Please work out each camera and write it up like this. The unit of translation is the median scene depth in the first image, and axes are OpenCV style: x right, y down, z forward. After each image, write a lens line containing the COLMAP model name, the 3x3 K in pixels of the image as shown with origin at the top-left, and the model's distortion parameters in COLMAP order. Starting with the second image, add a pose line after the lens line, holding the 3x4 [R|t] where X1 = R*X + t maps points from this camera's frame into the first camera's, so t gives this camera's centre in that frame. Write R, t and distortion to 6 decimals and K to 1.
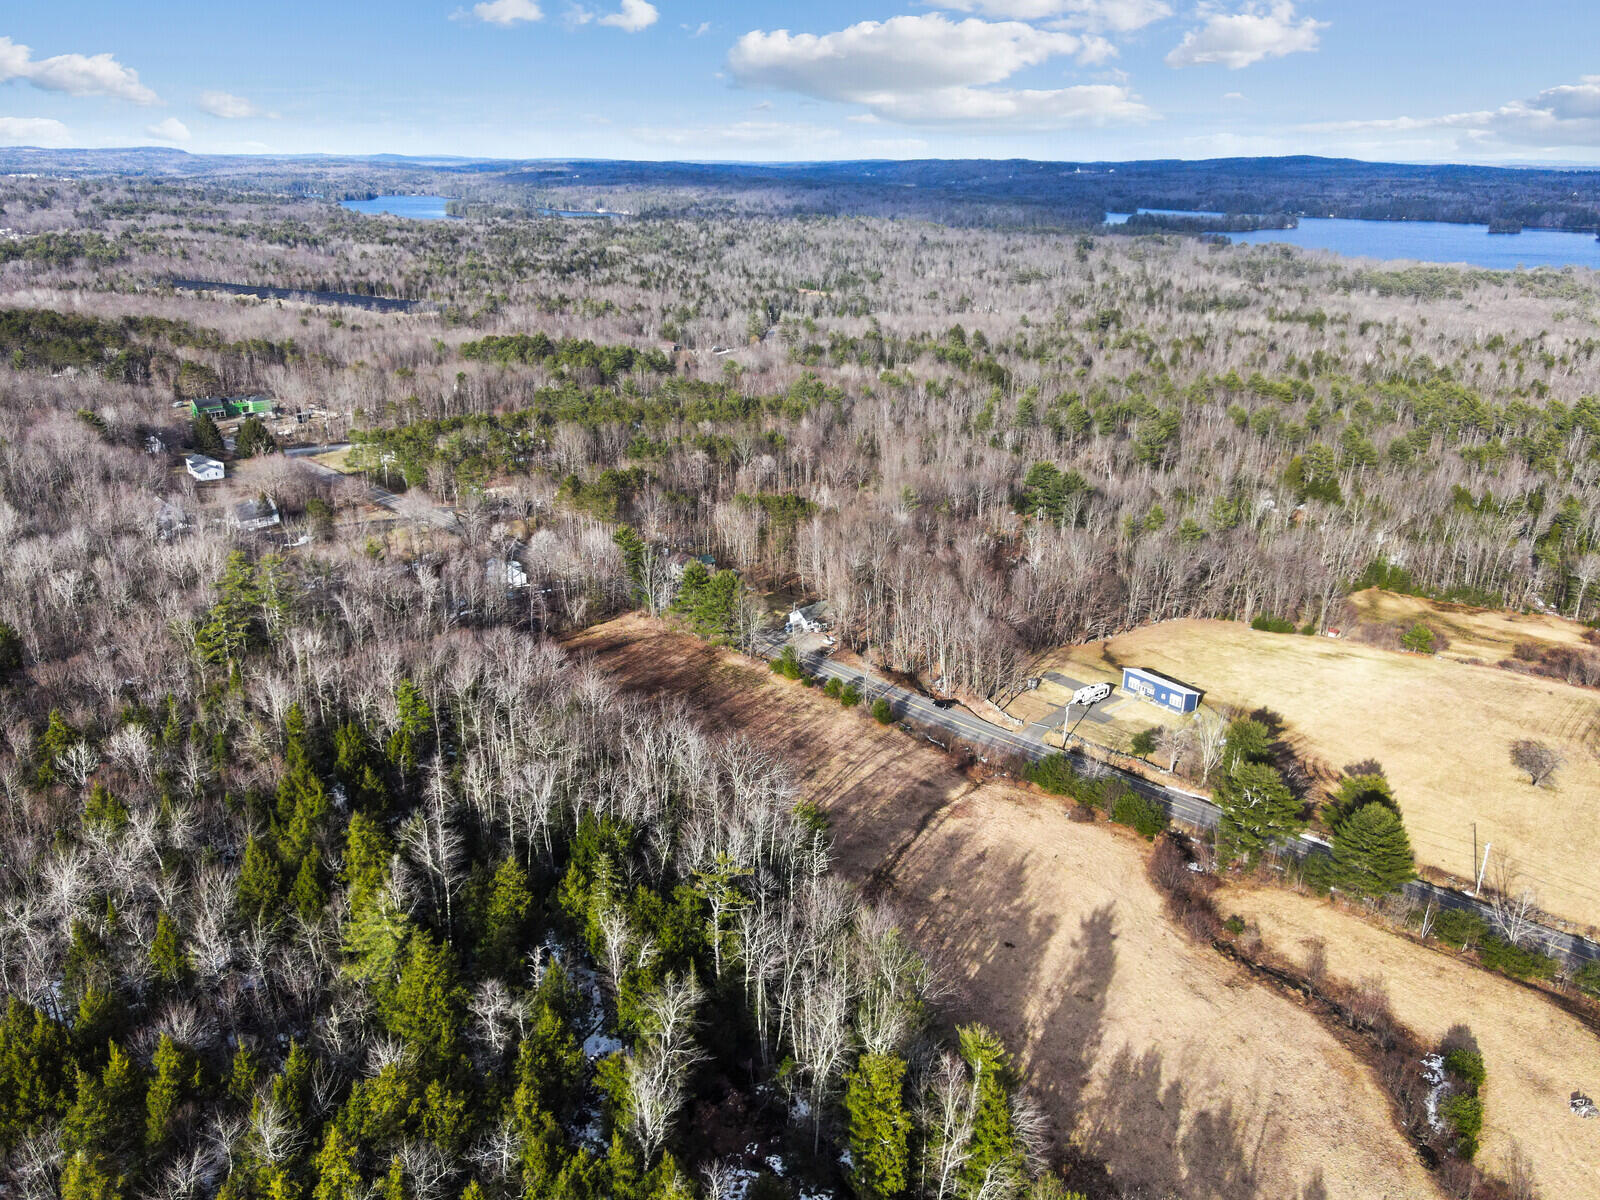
lens RADIAL K [[1172.3, 0, 807.9], [0, 1172.3, 597.0], [0, 0, 1]] dist [0.019897, -0.000501]
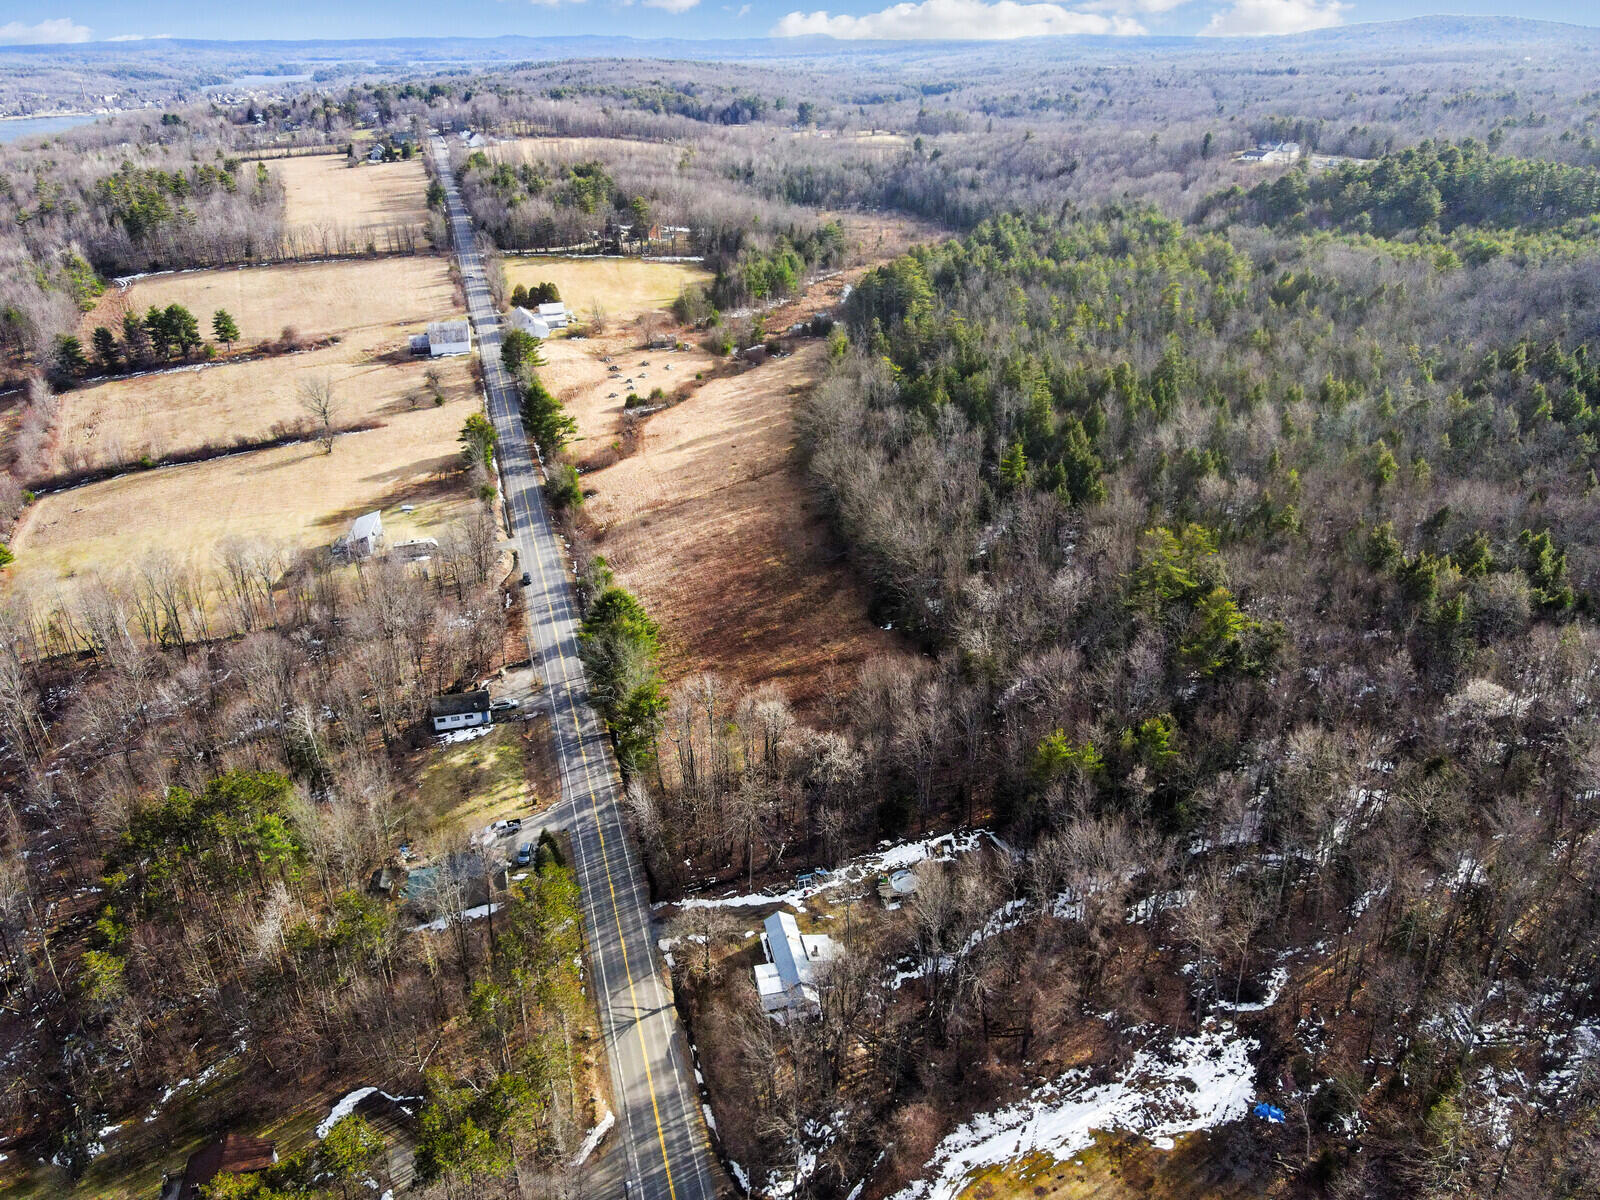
lens RADIAL K [[1174.1, 0, 807.8], [0, 1174.1, 600.2], [0, 0, 1]] dist [-0.001529, 0.036789]
pose [[-0.882650, -0.204680, 0.423126, -0.305965], [0.166150, 0.706224, 0.688217, -0.316666], [-0.439686, 0.677757, -0.589340, 0.845790]]
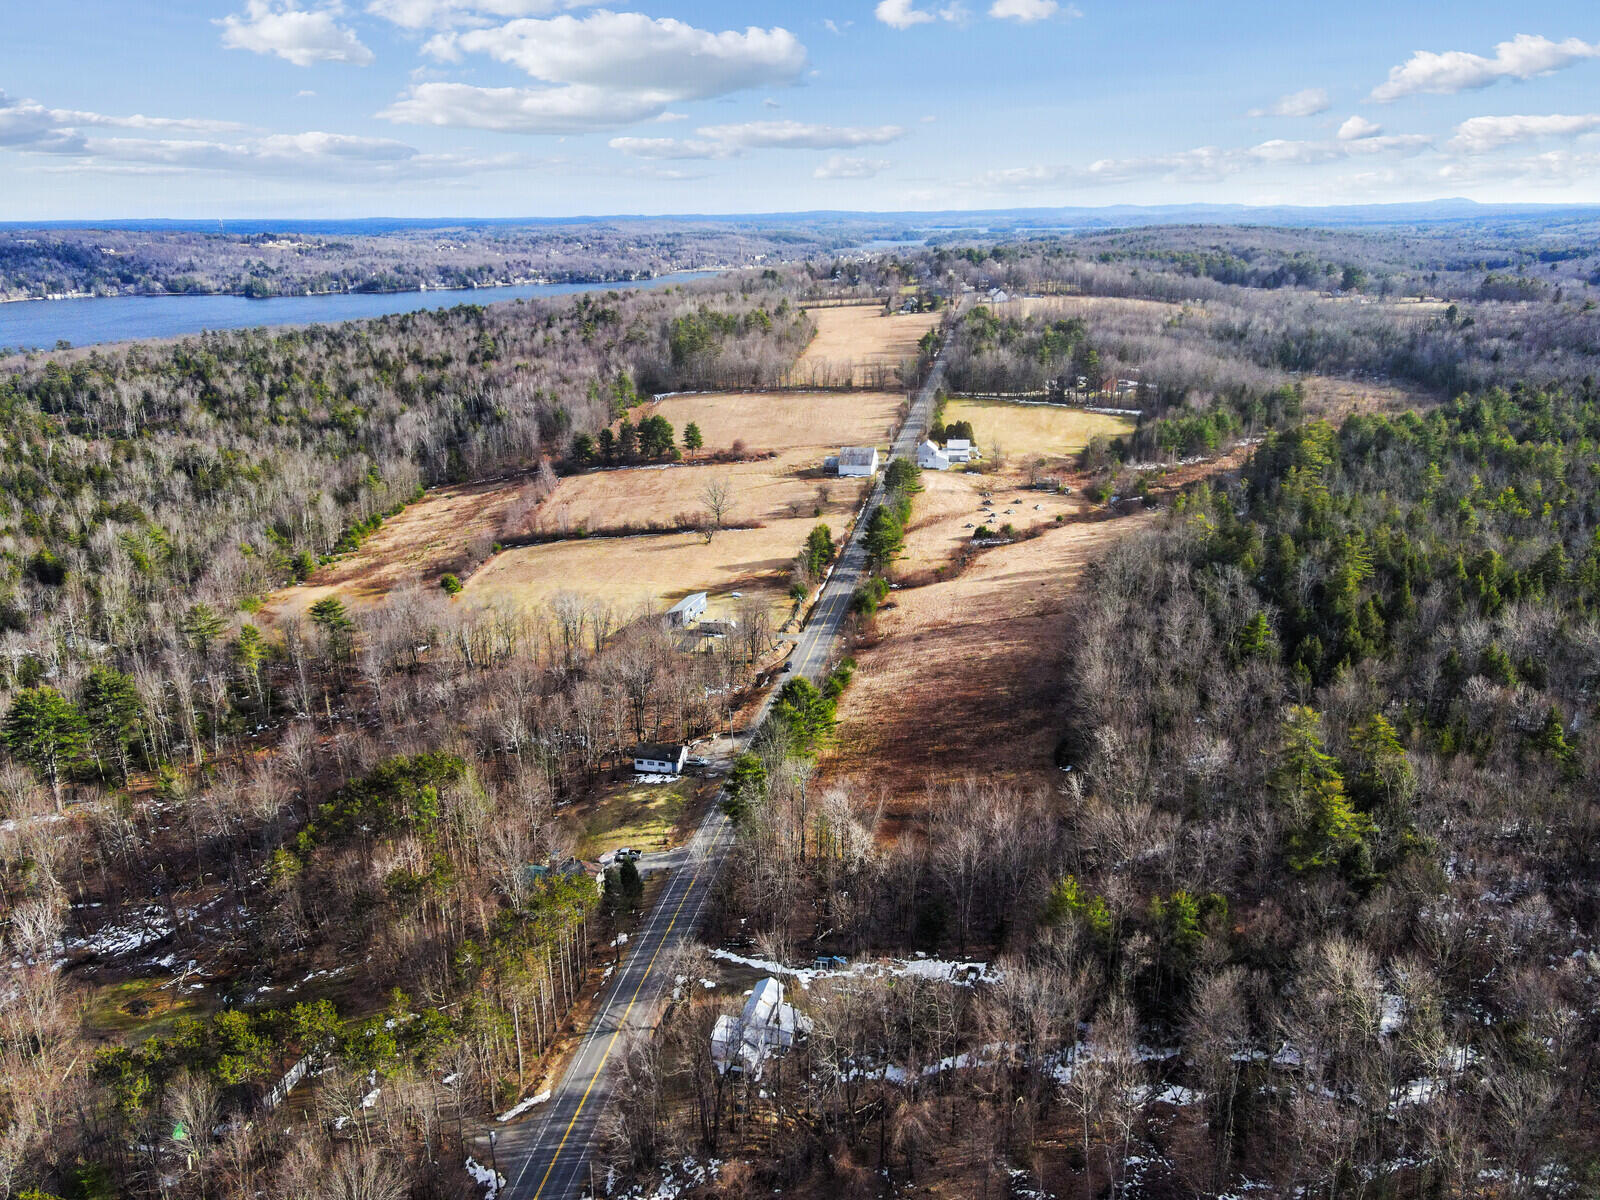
lens RADIAL K [[1174.1, 0, 807.8], [0, 1174.1, 600.2], [0, 0, 1]] dist [-0.001529, 0.036789]
pose [[-0.569942, -0.260353, 0.779348, -0.436220], [0.296005, 0.819739, 0.490316, -0.291817], [-0.766517, 0.510142, -0.390137, 0.782873]]
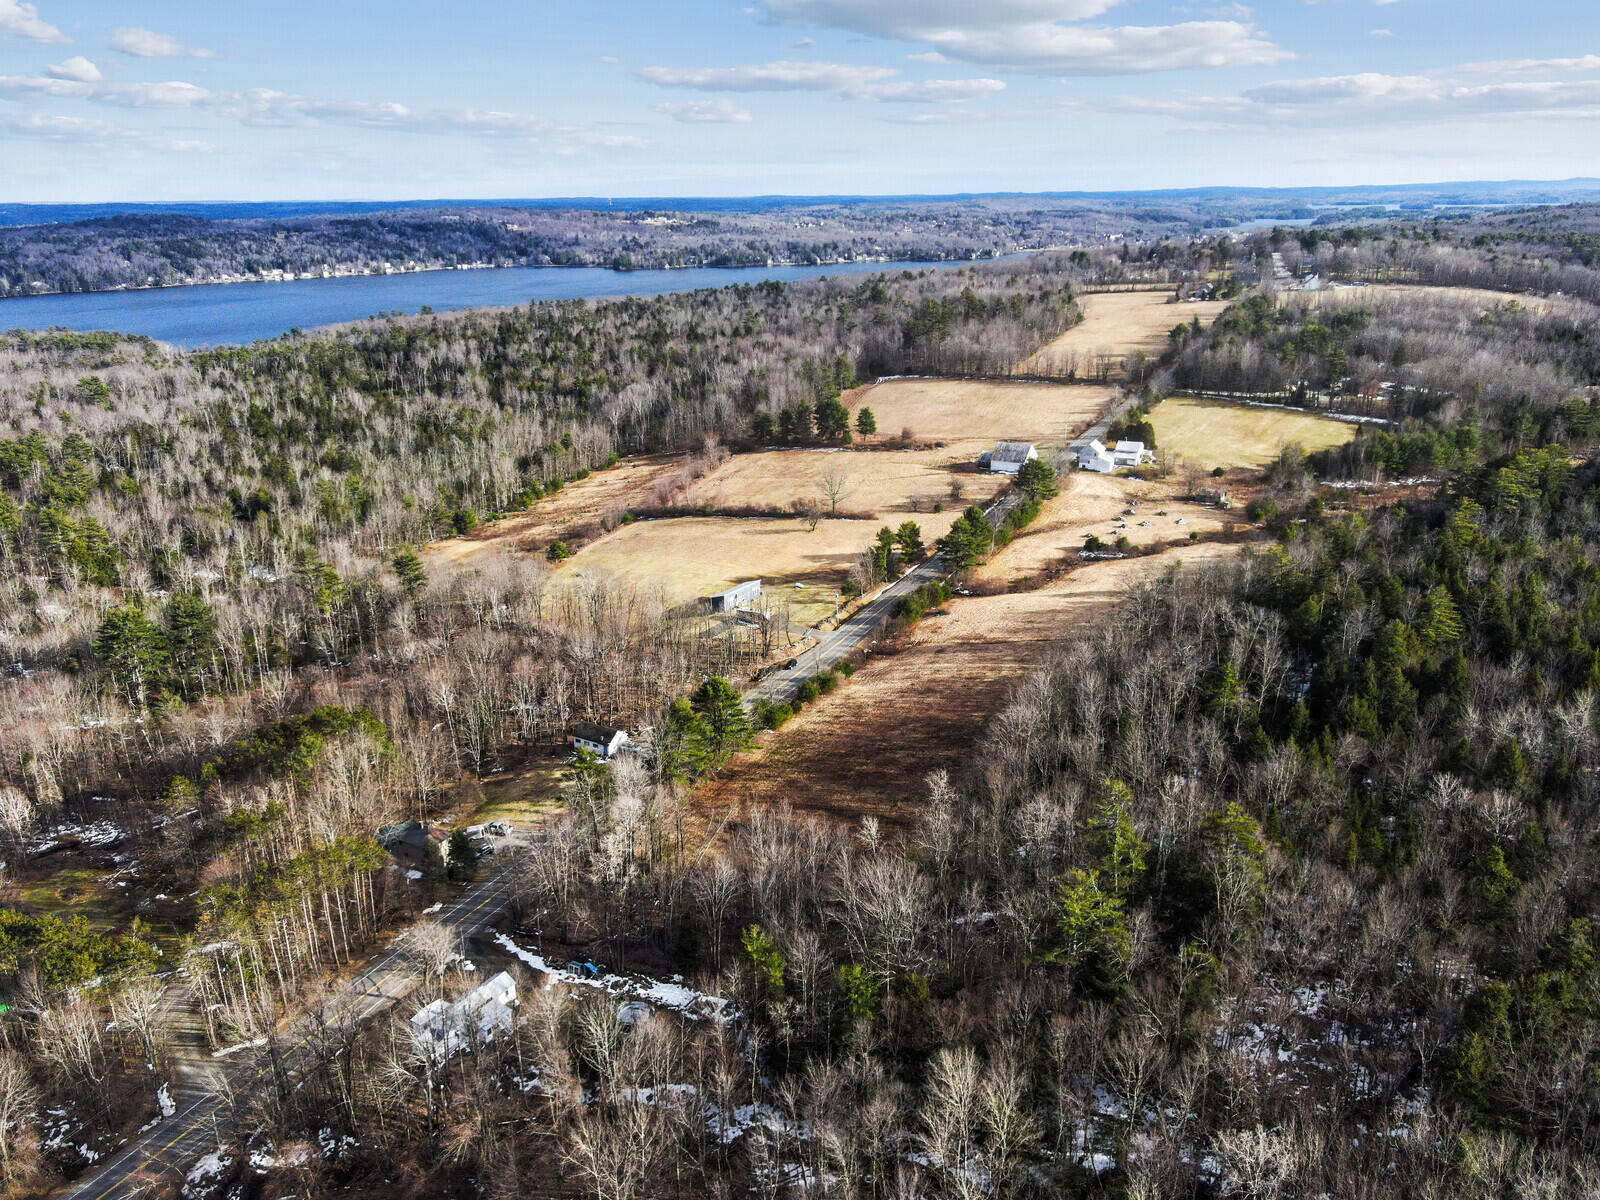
lens RADIAL K [[1174.1, 0, 807.8], [0, 1174.1, 600.2], [0, 0, 1]] dist [-0.001529, 0.036789]
pose [[-0.294136, -0.318037, 0.901297, -0.497067], [0.345666, 0.843780, 0.410548, -0.233831], [-0.891066, 0.432304, -0.138252, 0.622644]]
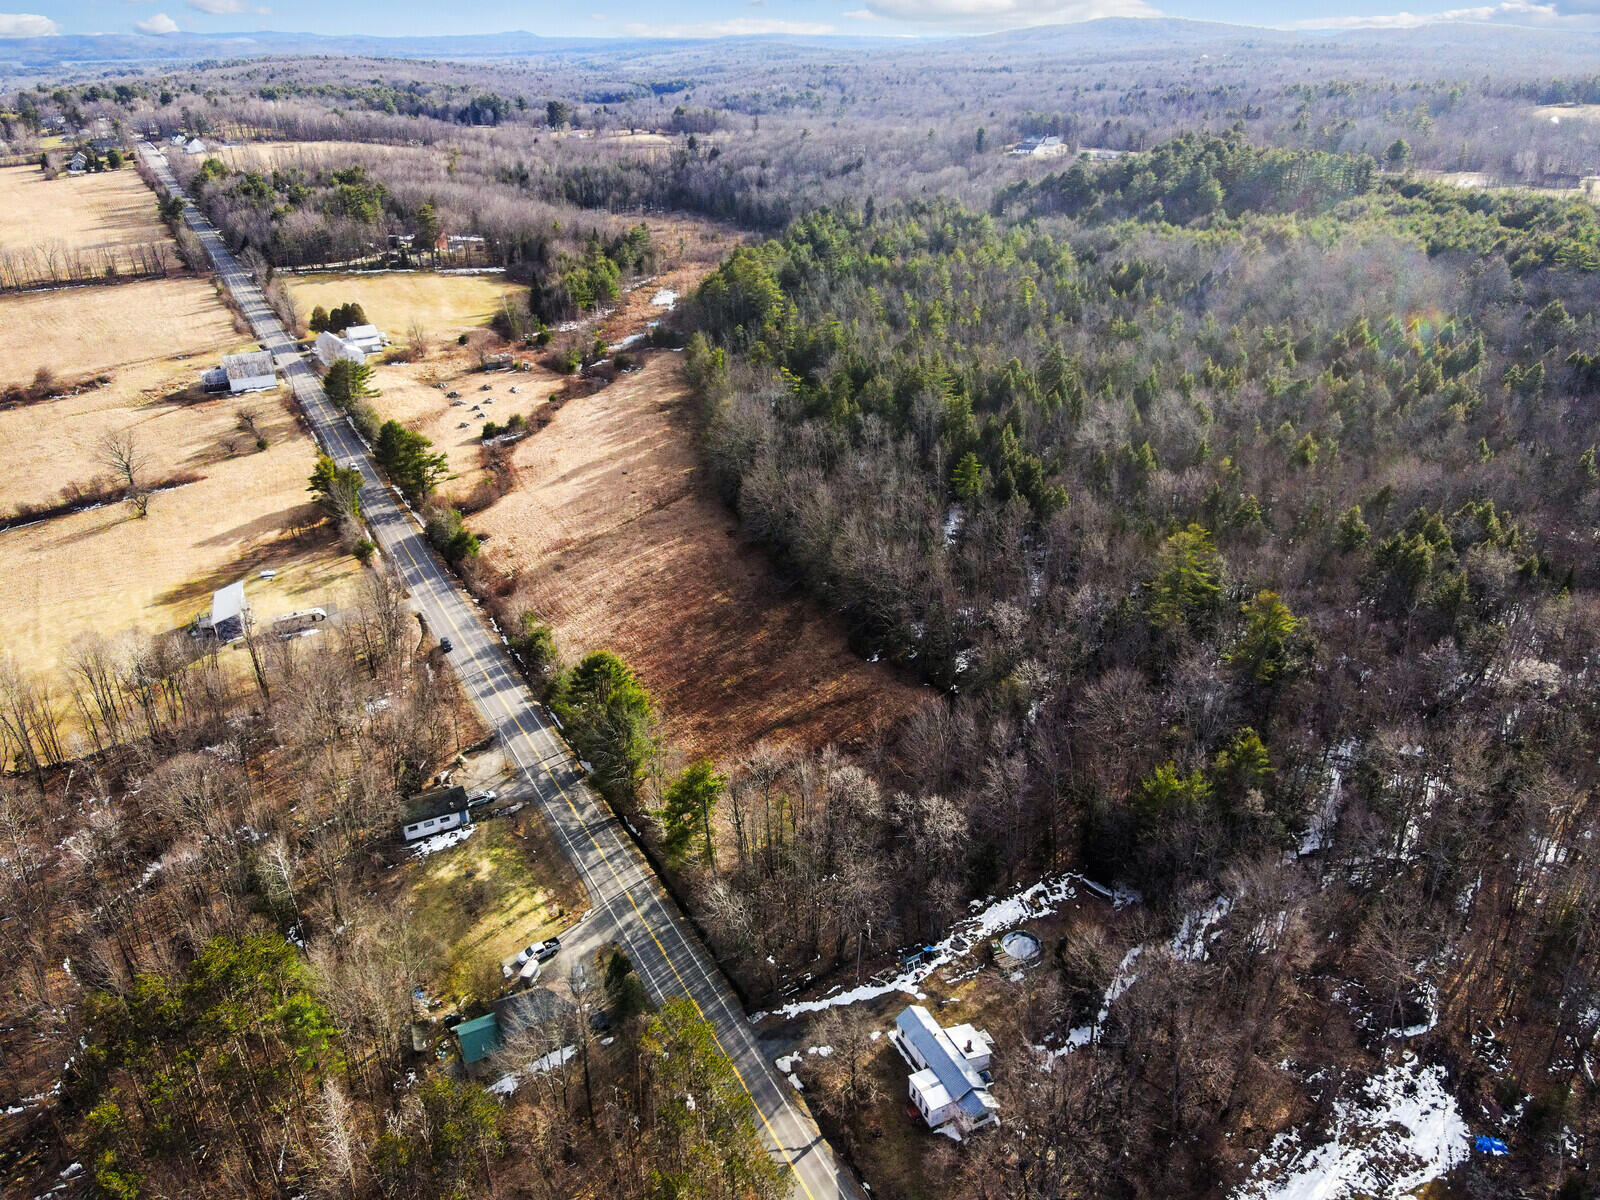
lens RADIAL K [[1172.3, 0, 807.9], [0, 1172.3, 597.0], [0, 0, 1]] dist [0.019897, -0.000501]
pose [[-0.965695, -0.113677, 0.233474, -0.204415], [0.090669, 0.694900, 0.713367, -0.311647], [-0.243335, 0.710064, -0.660755, 0.841712]]
